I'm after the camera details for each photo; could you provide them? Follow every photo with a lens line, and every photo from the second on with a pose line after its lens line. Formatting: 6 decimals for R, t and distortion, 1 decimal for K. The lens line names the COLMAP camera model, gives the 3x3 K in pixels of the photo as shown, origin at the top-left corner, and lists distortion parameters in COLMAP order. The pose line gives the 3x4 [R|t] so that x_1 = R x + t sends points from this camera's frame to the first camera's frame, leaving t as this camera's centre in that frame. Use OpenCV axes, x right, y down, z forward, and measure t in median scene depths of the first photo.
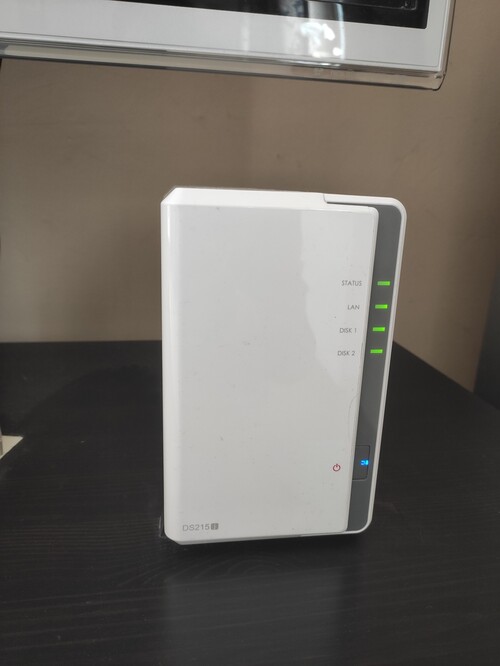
lens RADIAL K [[539.9, 0, 250.0], [0, 539.9, 333.0], [0, 0, 1]] dist [-0.008130, -0.000601]
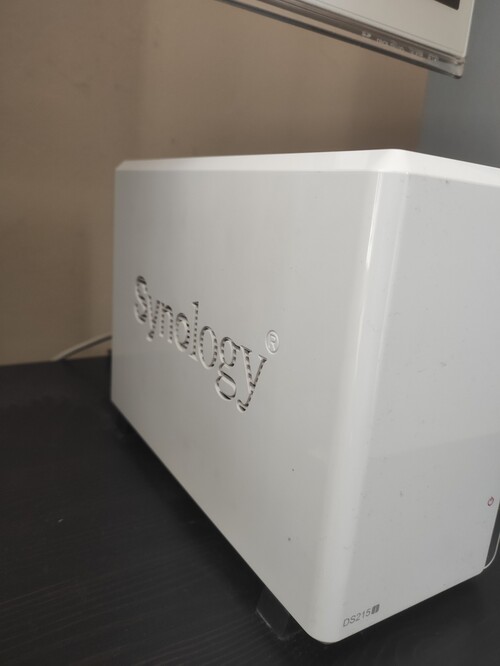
lens RADIAL K [[539.9, 0, 250.0], [0, 539.9, 333.0], [0, 0, 1]] dist [-0.008130, -0.000601]
pose [[0.908777, -0.052864, 0.413920, -0.553308], [0.053467, 0.998518, 0.010137, -0.045717], [-0.413843, 0.012919, 0.910257, 0.413307]]
